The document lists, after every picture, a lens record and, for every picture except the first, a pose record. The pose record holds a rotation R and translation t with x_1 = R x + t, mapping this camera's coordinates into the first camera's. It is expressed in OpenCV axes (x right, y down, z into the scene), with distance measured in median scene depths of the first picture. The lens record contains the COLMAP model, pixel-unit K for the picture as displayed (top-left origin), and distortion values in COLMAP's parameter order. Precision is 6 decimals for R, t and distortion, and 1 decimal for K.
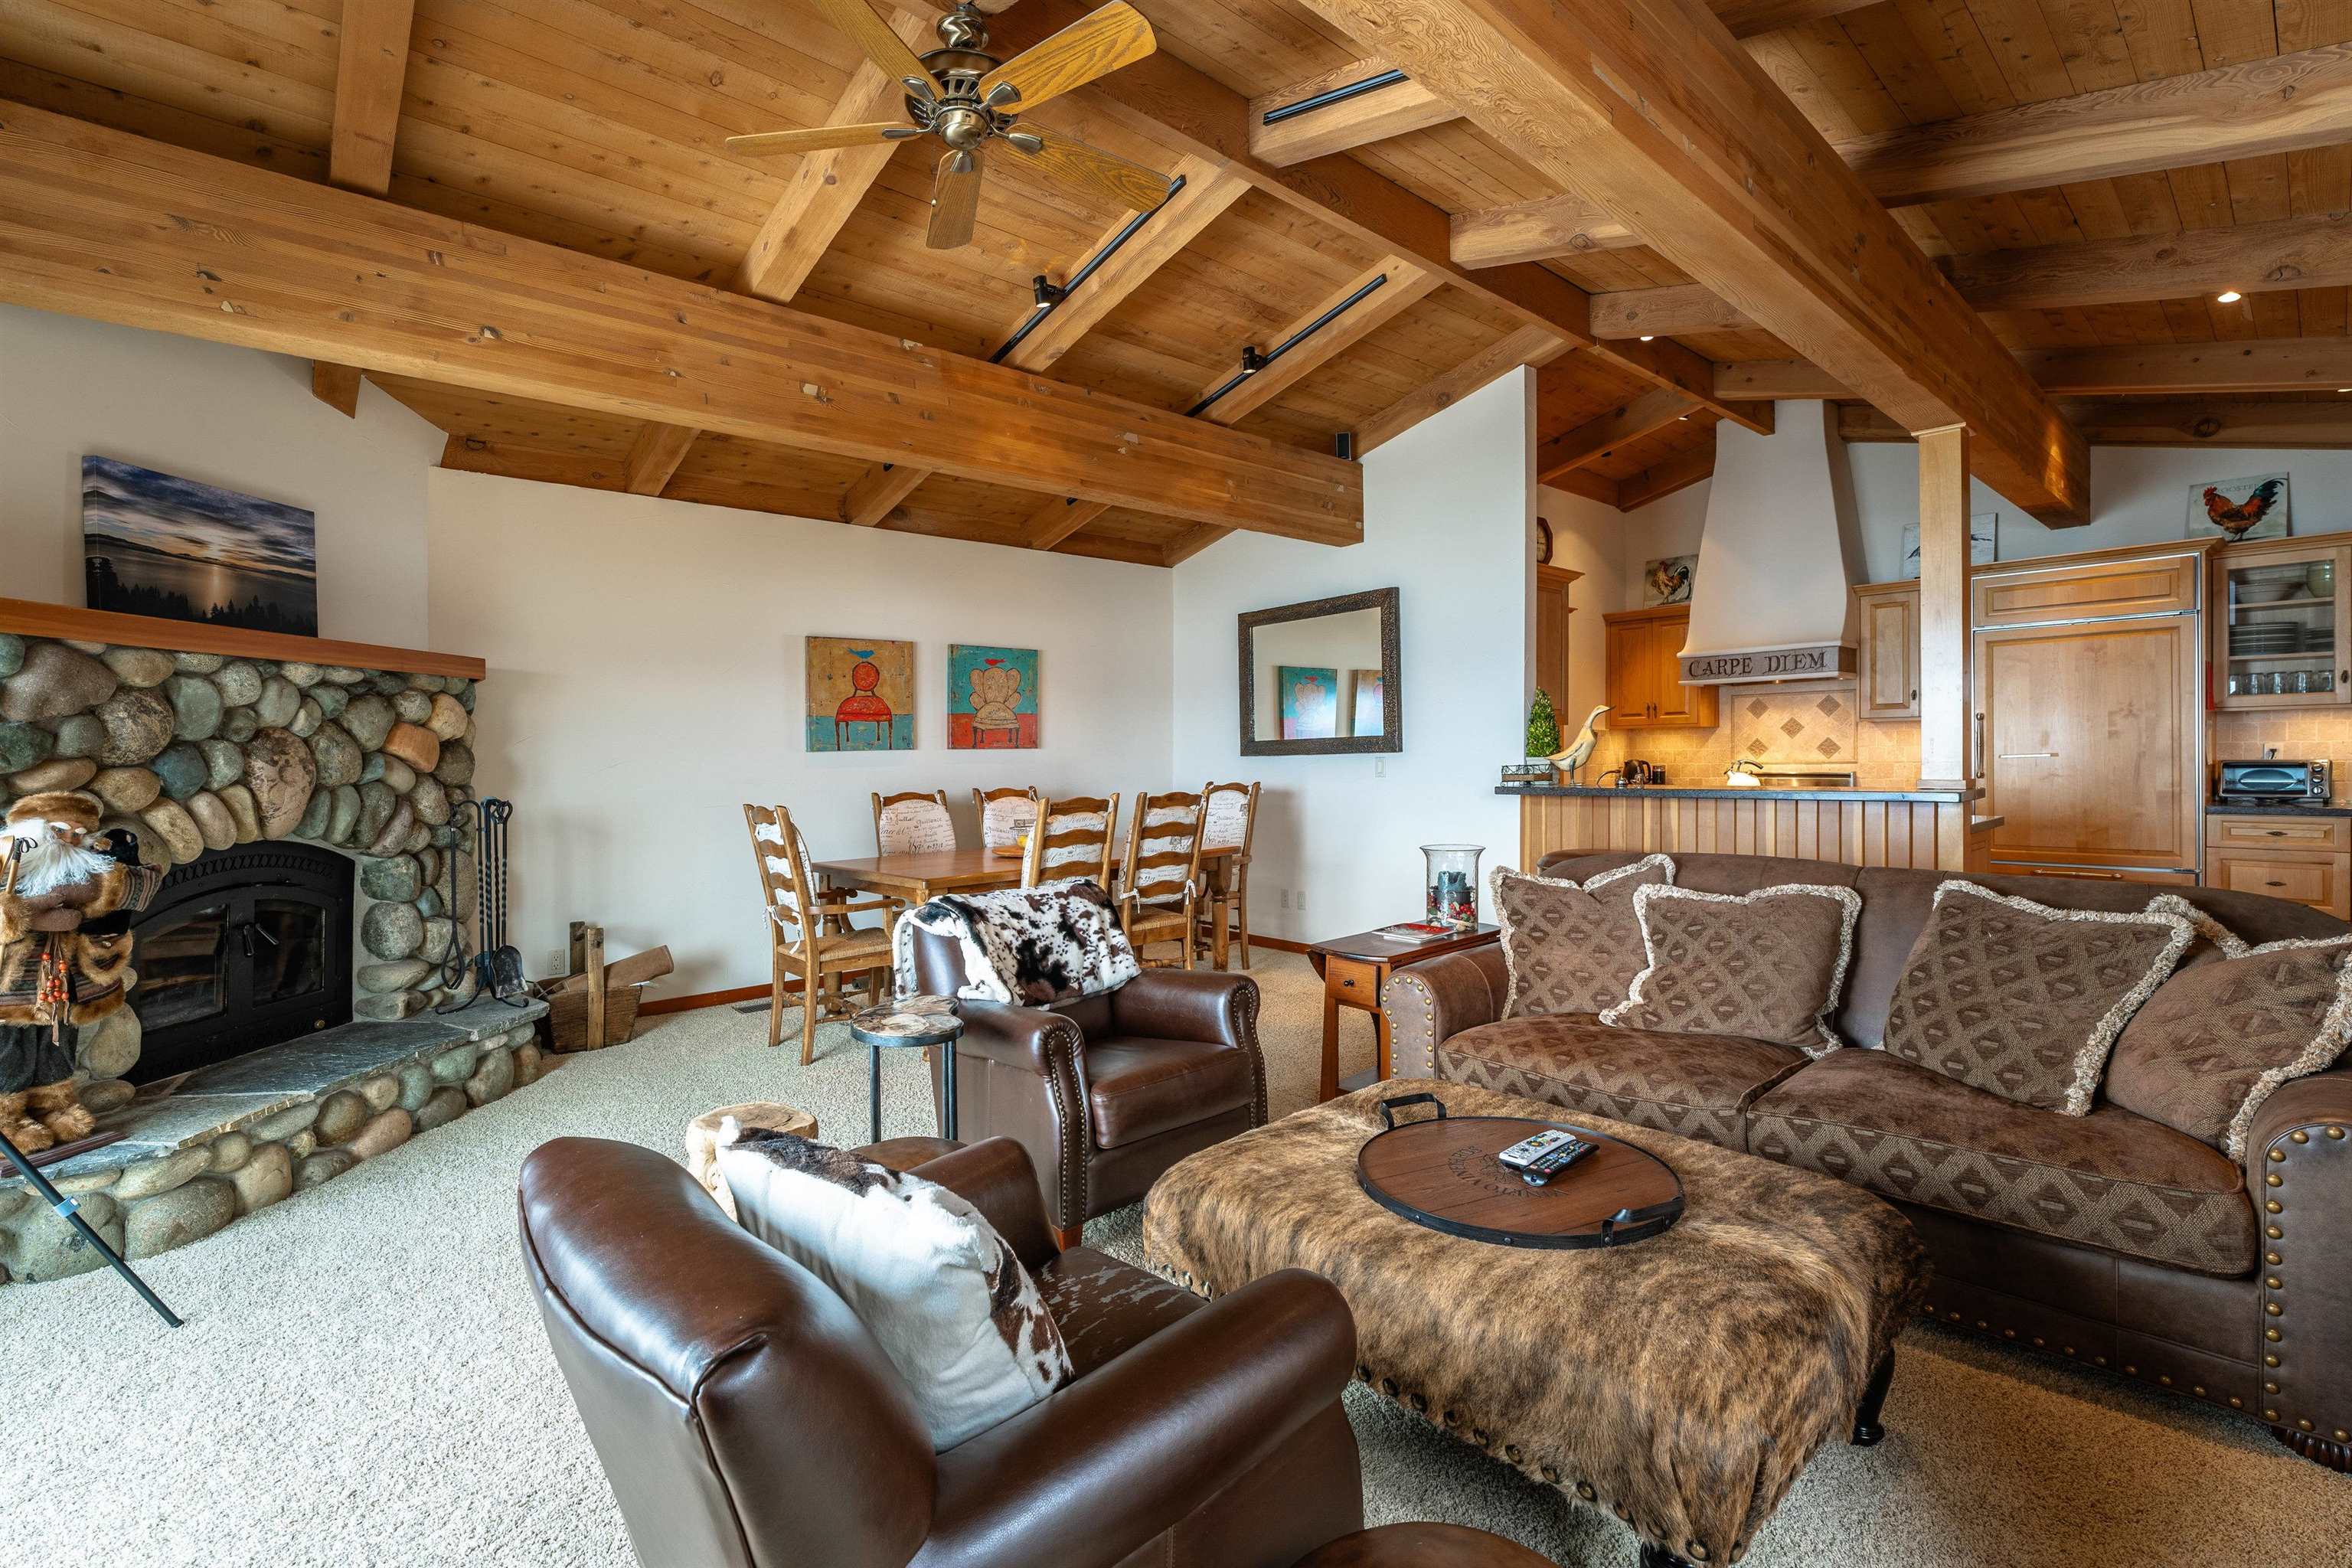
lens RADIAL K [[1039.1, 0, 1171.2], [0, 1039.1, 728.6], [0, 0, 1]] dist [-0.001011, -0.013476]
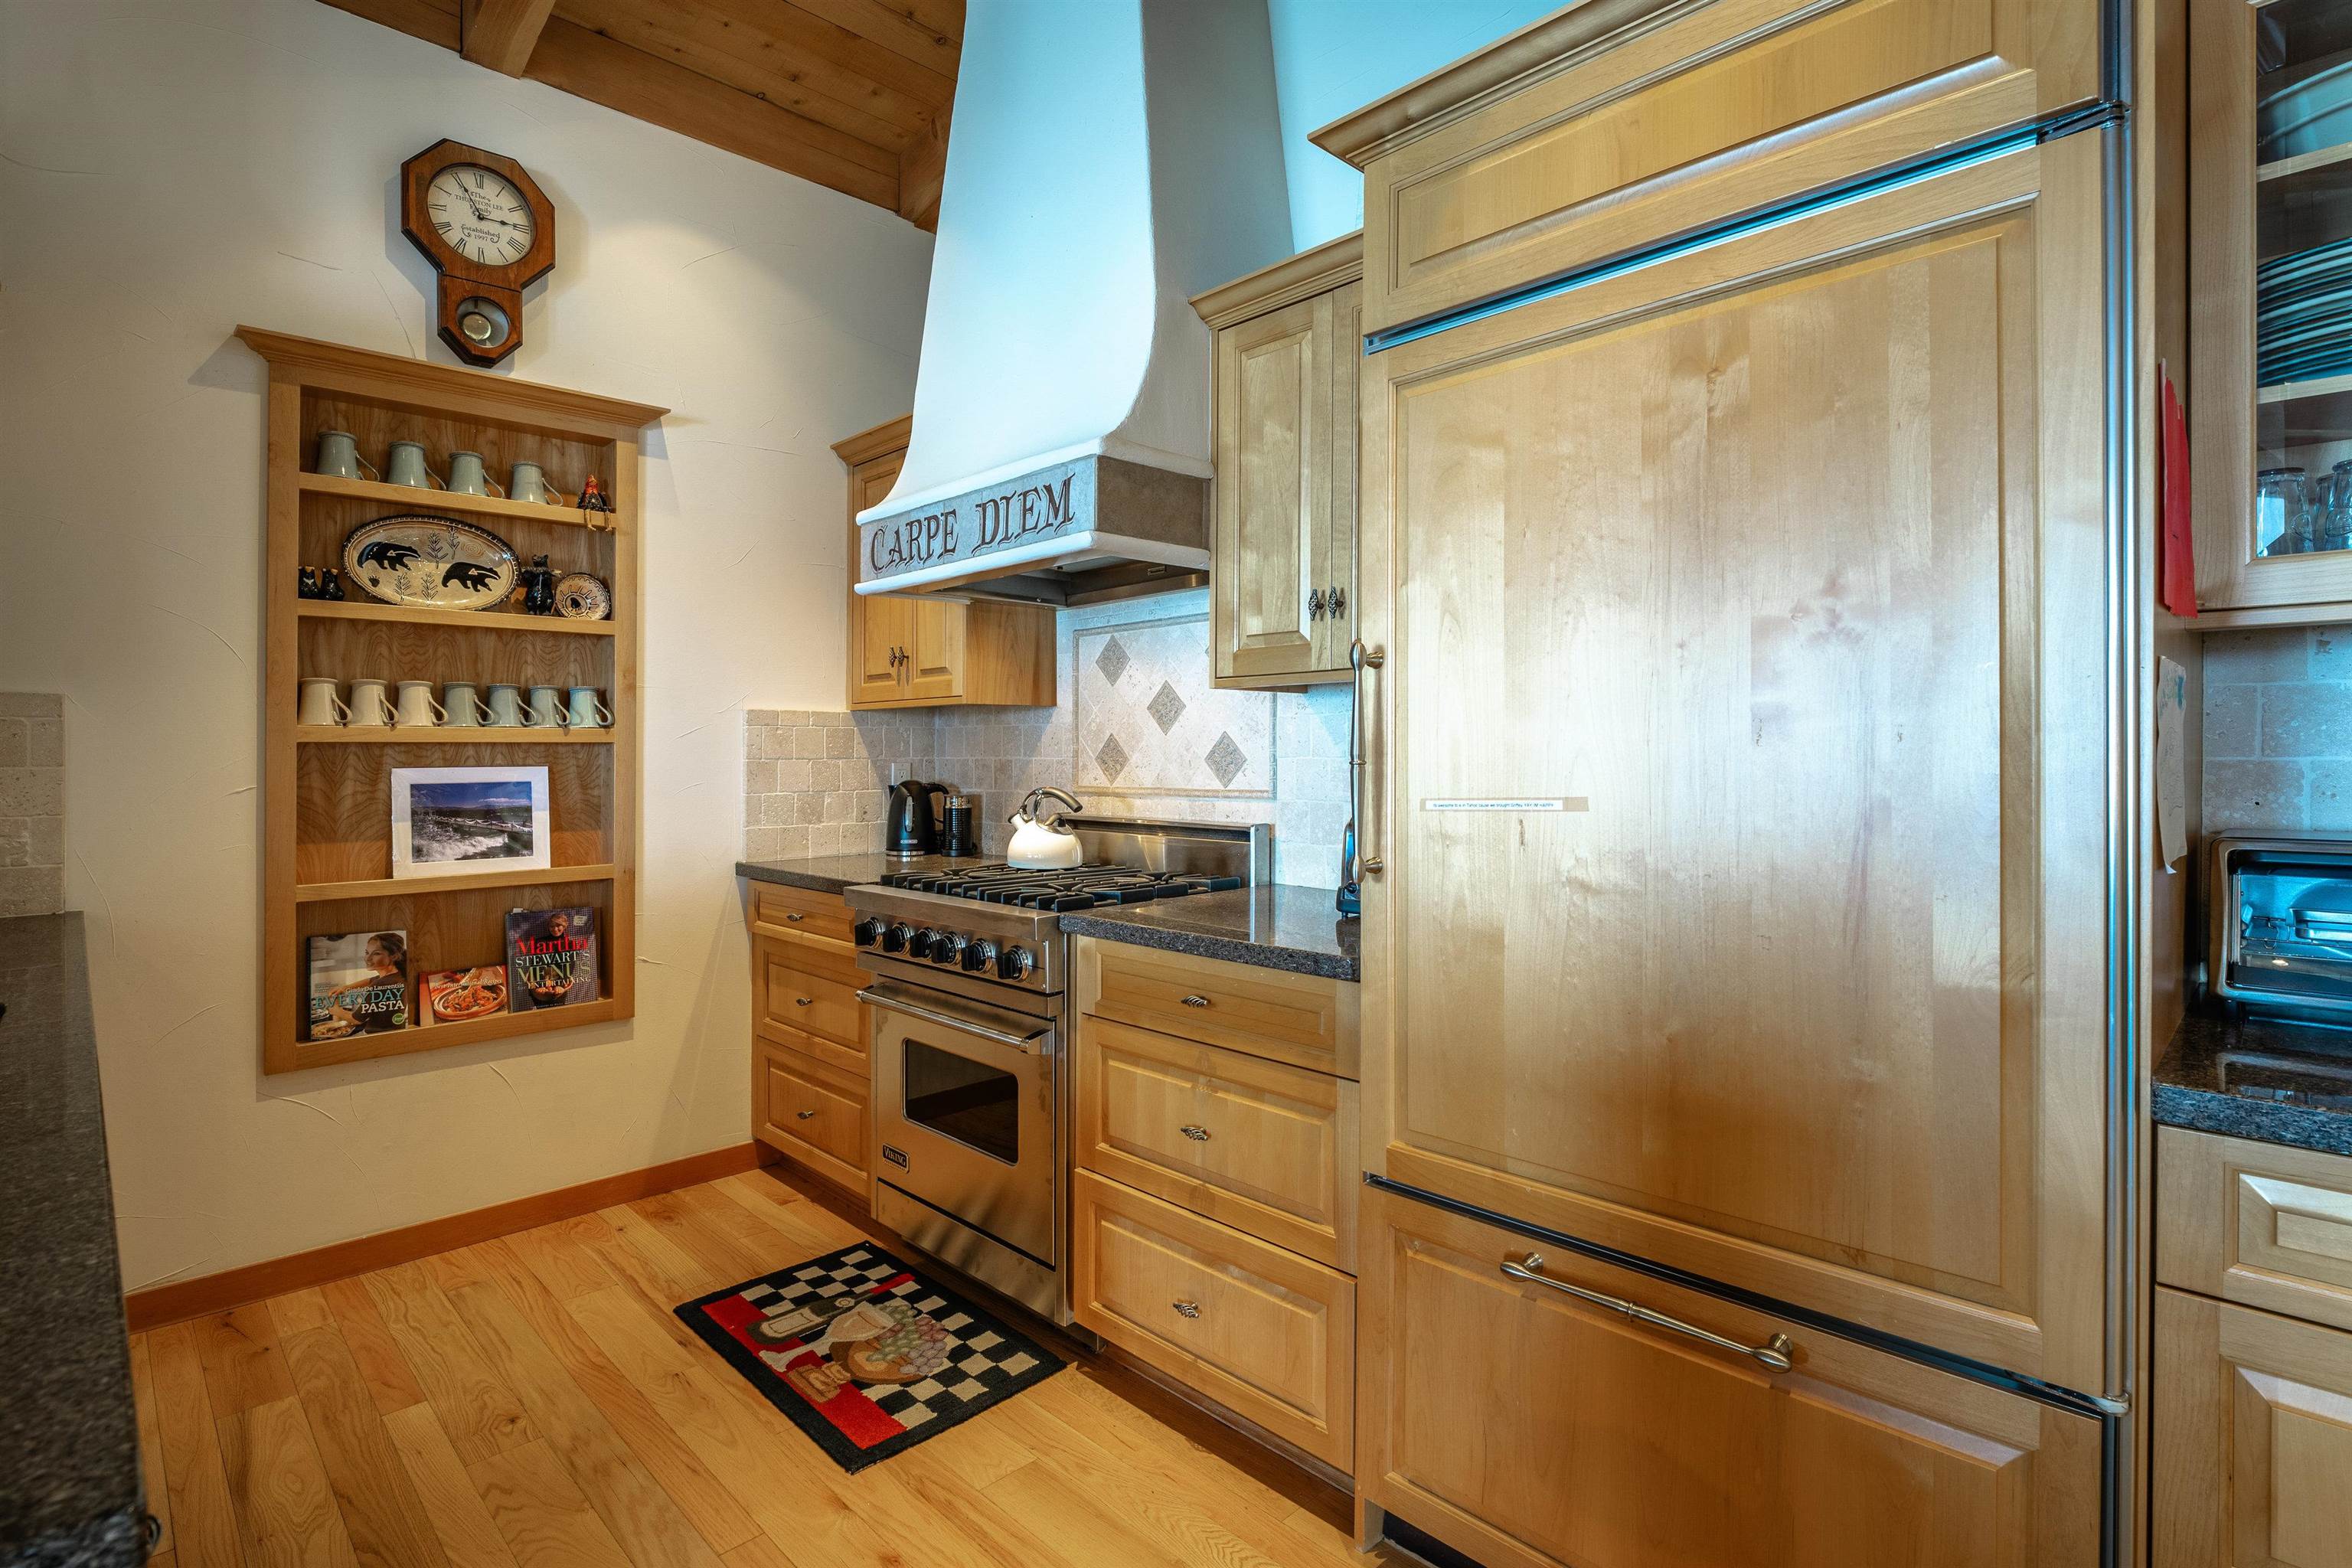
lens RADIAL K [[1129.6, 0, 1148.6], [0, 1129.6, 769.9], [0, 0, 1]] dist [-0.002055, -0.011910]
pose [[0.998950, 0.007665, 0.045176, 0.833806], [-0.009505, 0.999128, 0.040649, 0.007692], [-0.044825, -0.041036, 0.998152, 0.817542]]
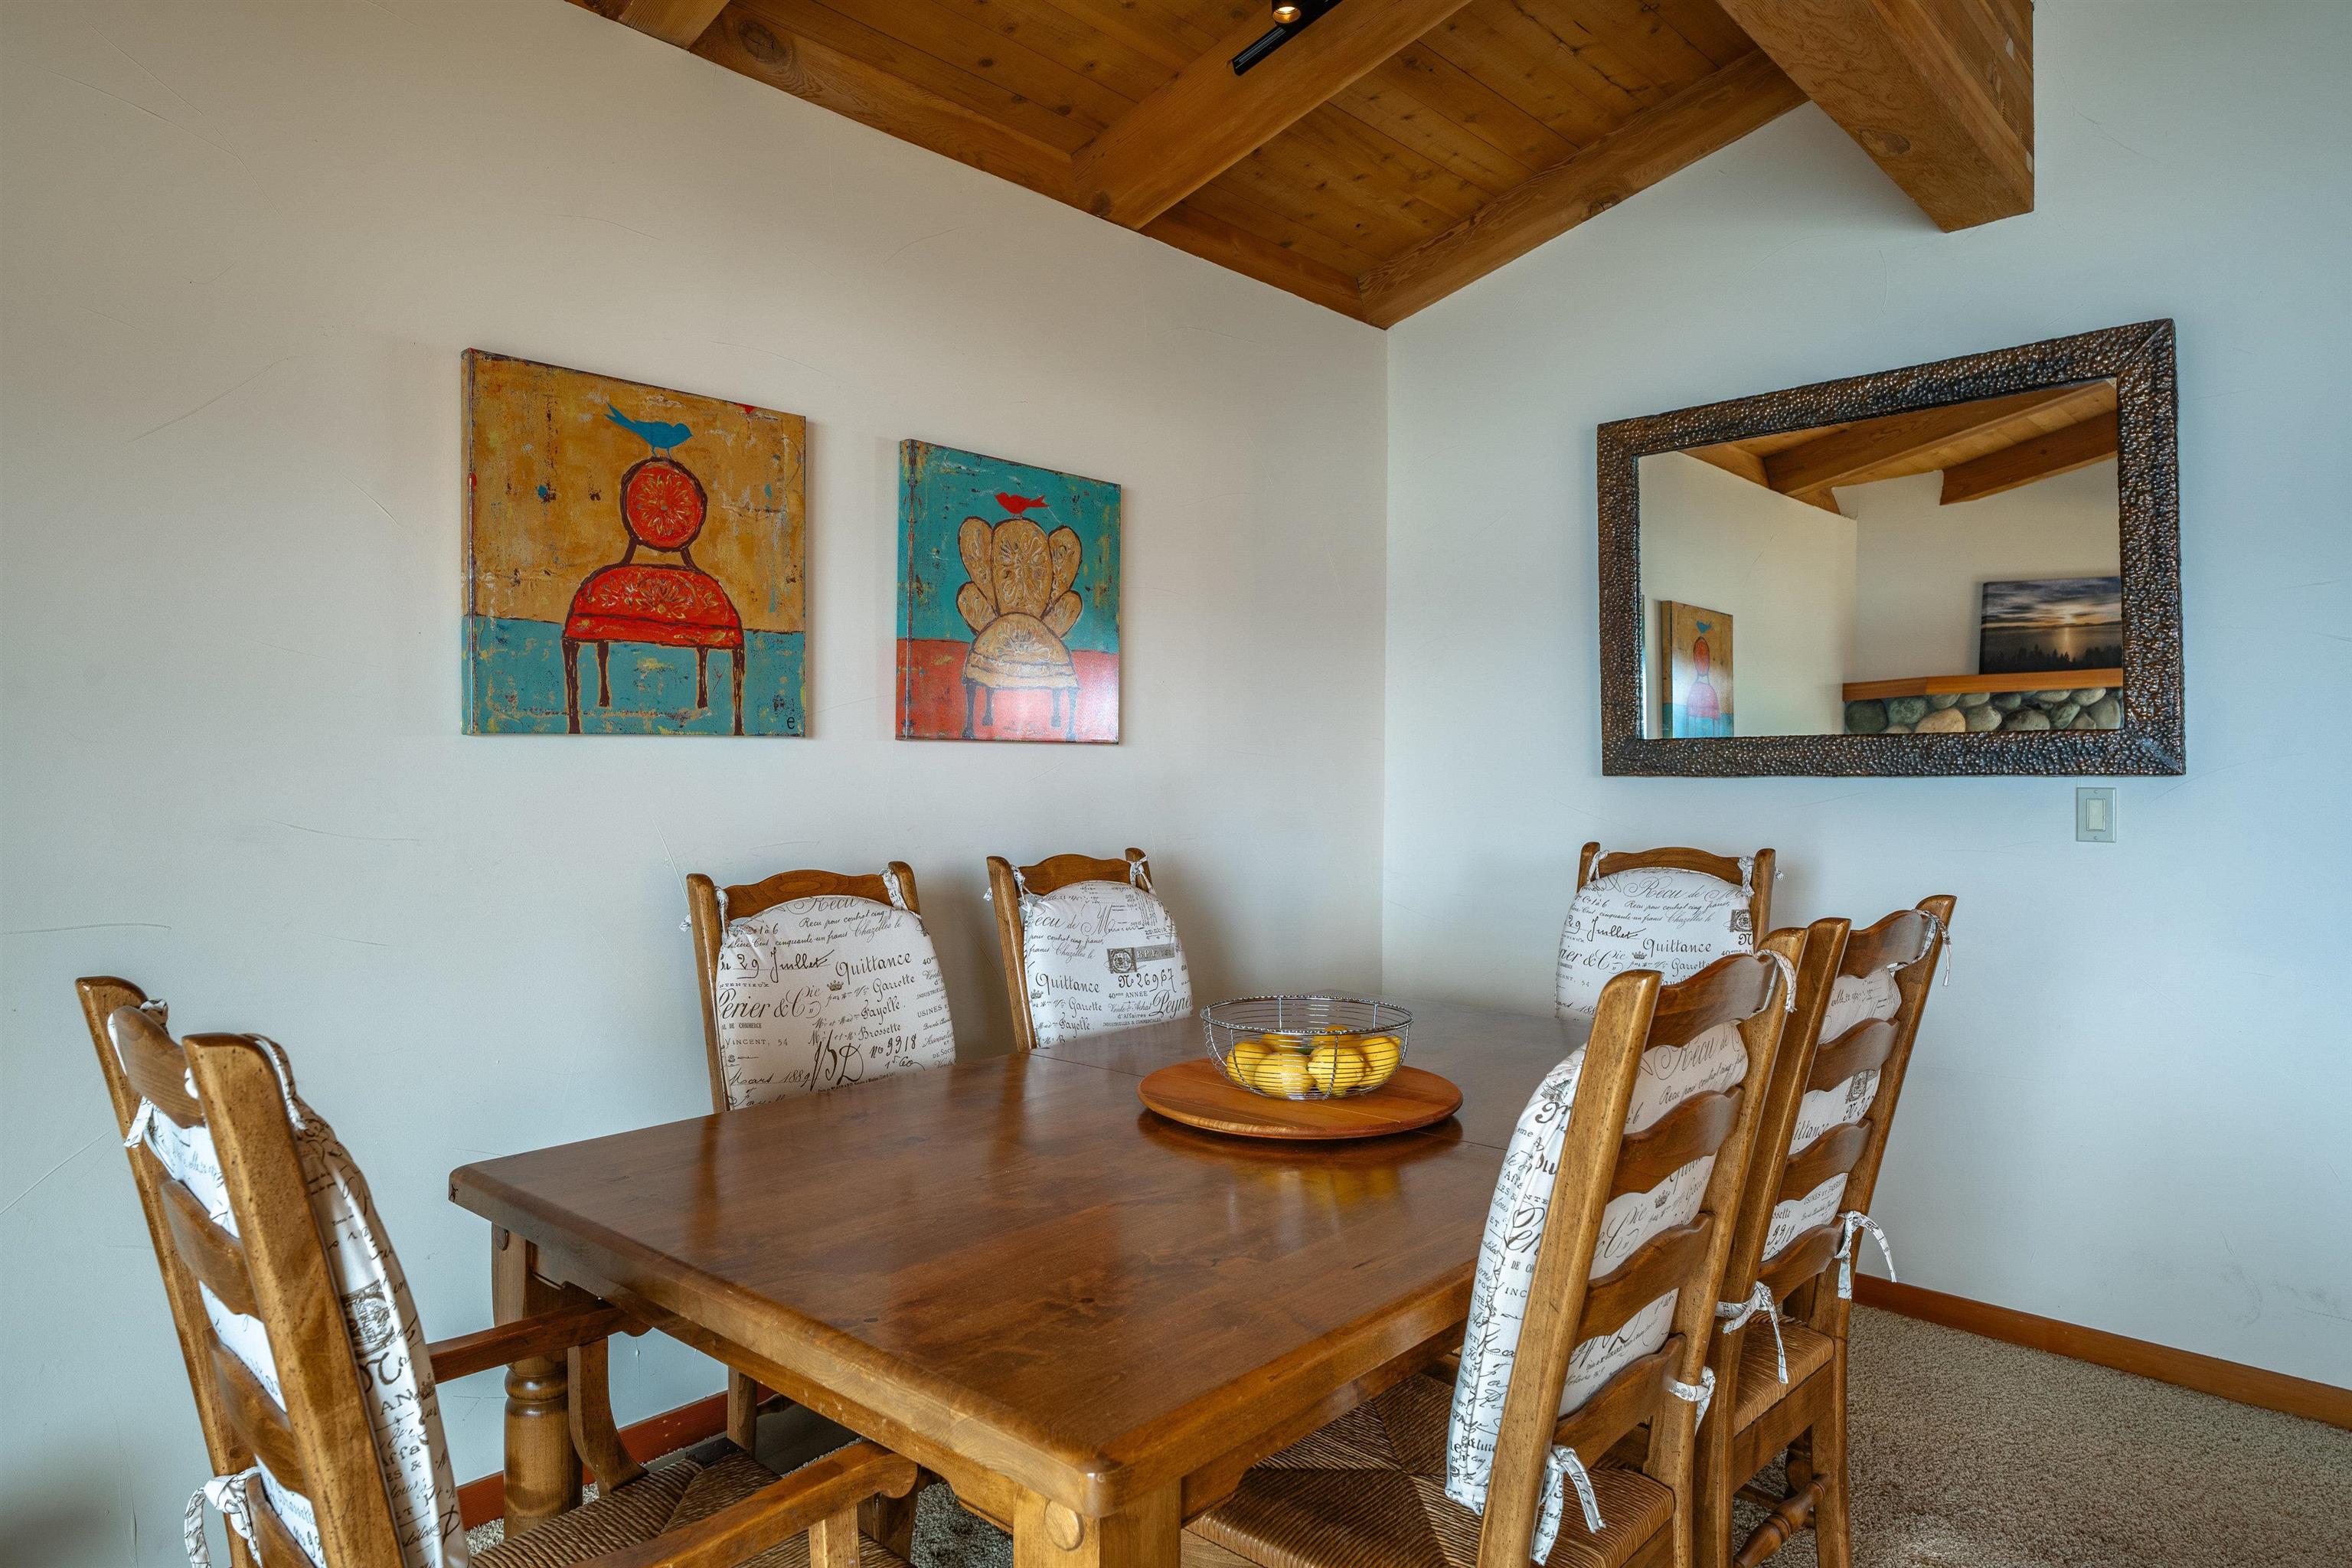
lens RADIAL K [[1418.5, 0, 1174.6], [0, 1418.5, 778.9], [0, 0, 1]] dist [0.004374, 0.000665]
pose [[0.994852, 0.018480, 0.099638, -0.212962], [-0.021164, 0.999439, 0.025954, 0.023161], [-0.099102, -0.027929, 0.994685, 0.649492]]
